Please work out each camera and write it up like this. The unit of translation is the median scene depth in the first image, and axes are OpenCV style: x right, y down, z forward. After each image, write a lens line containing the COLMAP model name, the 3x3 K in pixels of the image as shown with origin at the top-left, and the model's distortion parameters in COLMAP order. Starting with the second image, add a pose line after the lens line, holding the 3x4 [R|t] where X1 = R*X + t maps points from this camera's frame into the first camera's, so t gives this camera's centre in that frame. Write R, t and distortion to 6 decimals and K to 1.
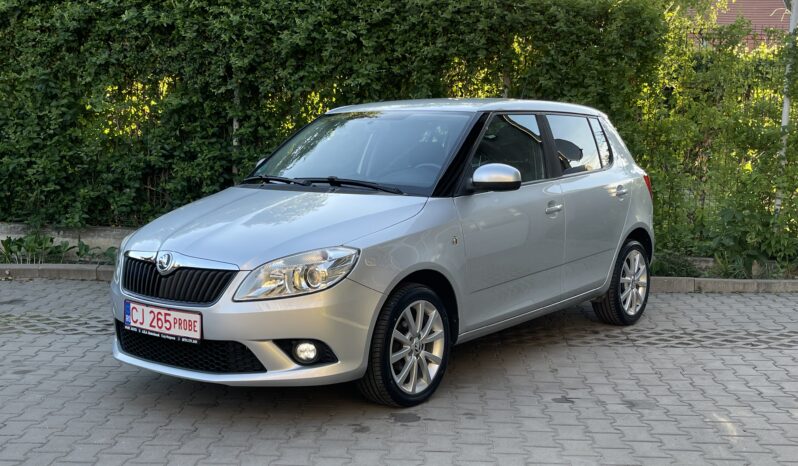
lens RADIAL K [[904.0, 0, 401.0], [0, 904.0, 235.1], [0, 0, 1]] dist [0.028832, -0.037727]
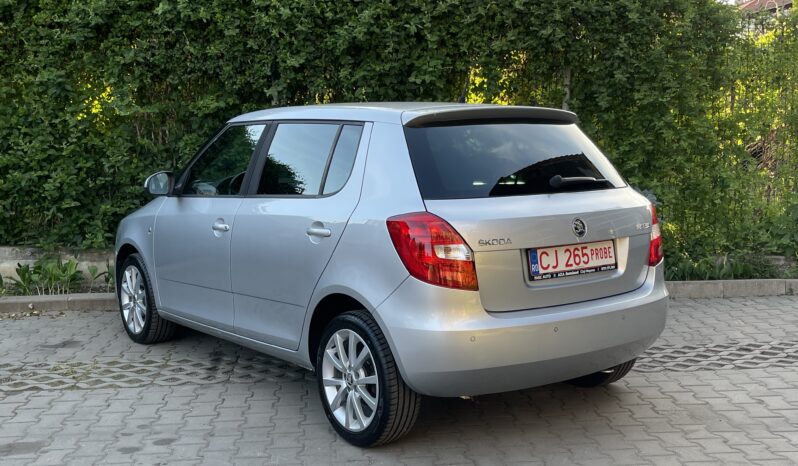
lens RADIAL K [[913.9, 0, 406.9], [0, 913.9, 219.0], [0, 0, 1]] dist [0.035129, -0.059941]
pose [[0.991423, -0.034380, 0.126093, -0.183305], [0.034839, 0.999392, -0.001433, -0.027818], [-0.125967, 0.005814, 0.992017, 0.084605]]
